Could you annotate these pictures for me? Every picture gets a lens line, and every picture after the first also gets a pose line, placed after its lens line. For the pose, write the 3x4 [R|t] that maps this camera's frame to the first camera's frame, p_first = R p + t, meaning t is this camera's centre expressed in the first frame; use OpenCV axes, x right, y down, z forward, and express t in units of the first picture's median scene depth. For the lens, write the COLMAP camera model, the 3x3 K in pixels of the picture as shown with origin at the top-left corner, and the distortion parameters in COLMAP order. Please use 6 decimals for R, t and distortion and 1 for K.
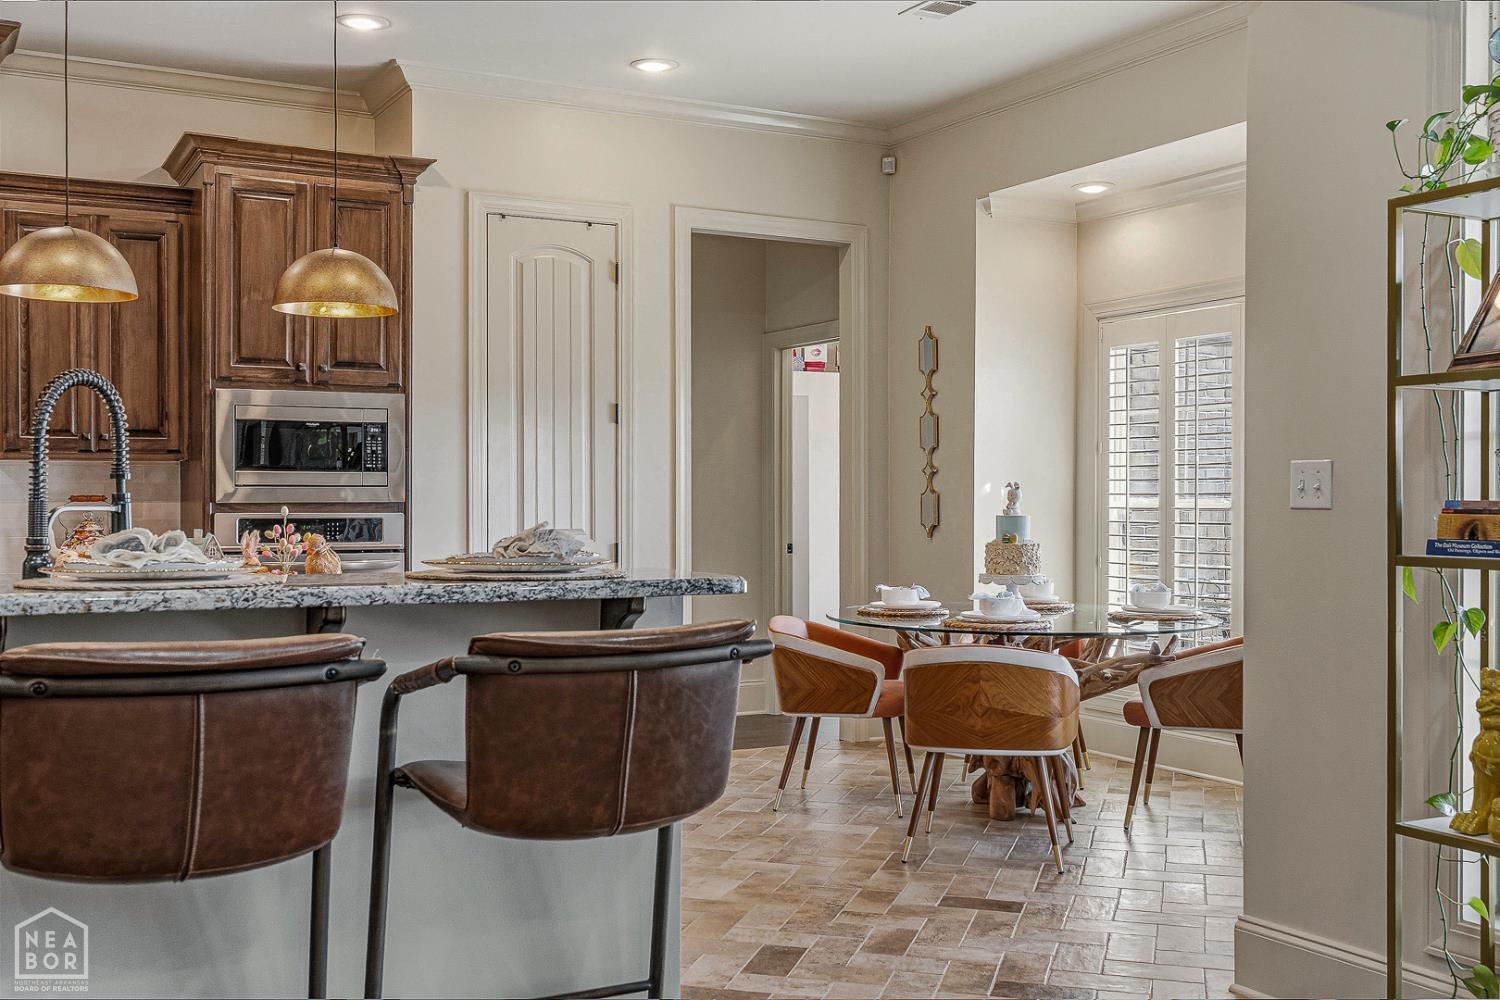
lens RADIAL K [[1541.9, 0, 750.0], [0, 1541.9, 500.0], [0, 0, 1]] dist [0.001970, -0.001087]
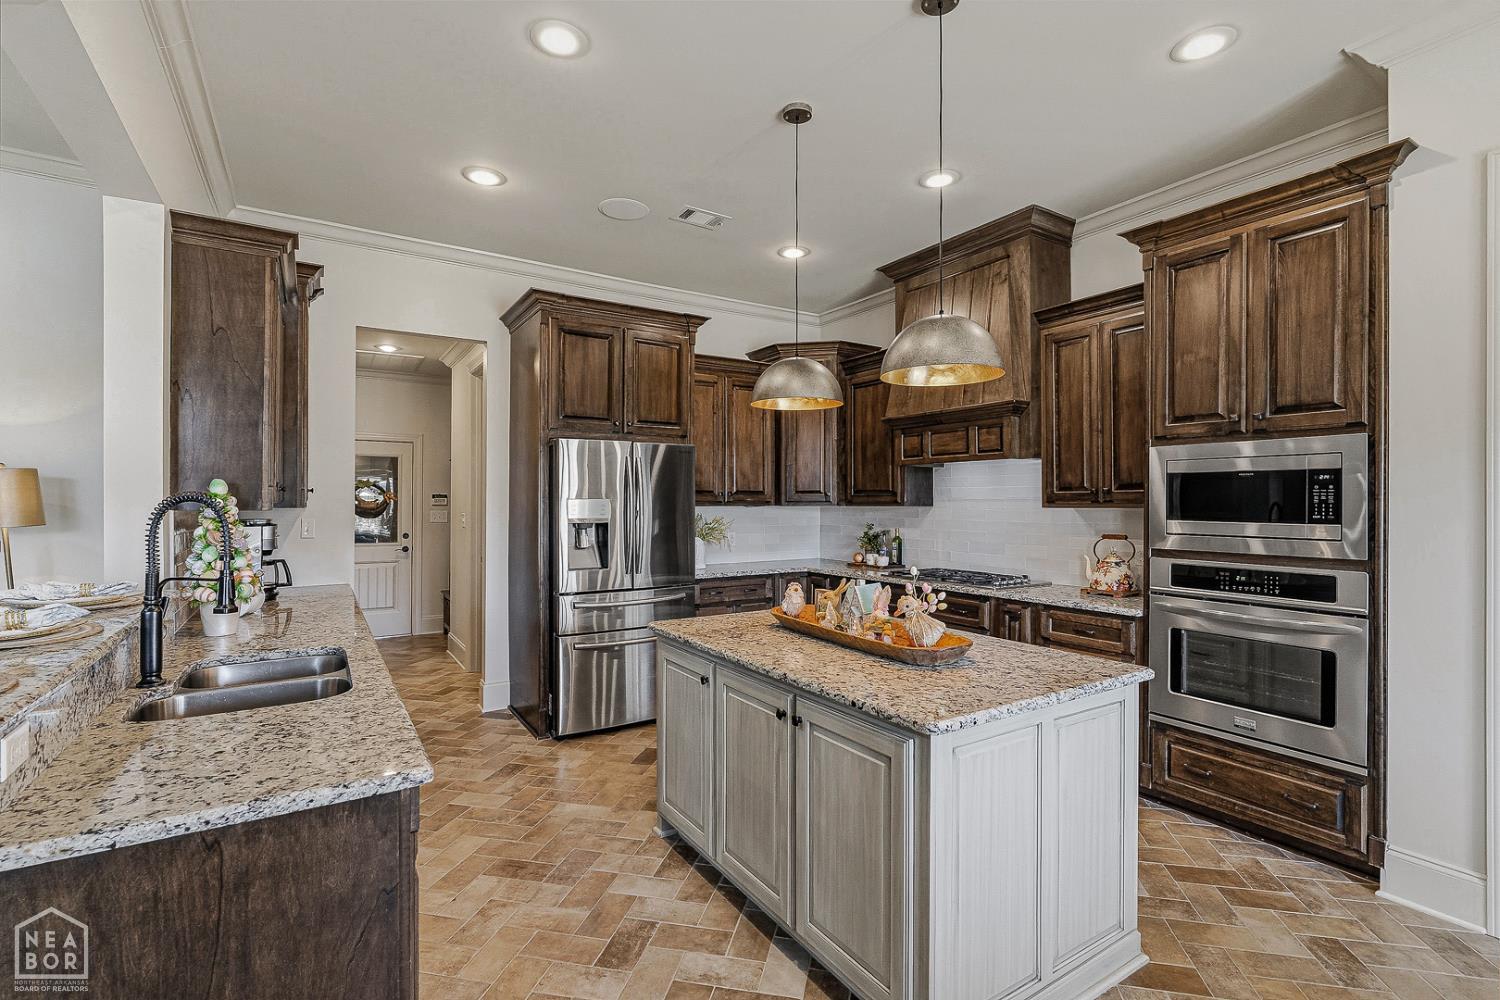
lens RADIAL K [[691.6, 0, 750.0], [0, 691.6, 500.0], [0, 0, 1]] dist [-0.003088, -0.001020]
pose [[0.066425, -0.002584, -0.997788, 0.135494], [-0.004962, 0.999983, -0.002920, -0.029510], [0.997779, 0.005145, 0.066411, 0.646945]]
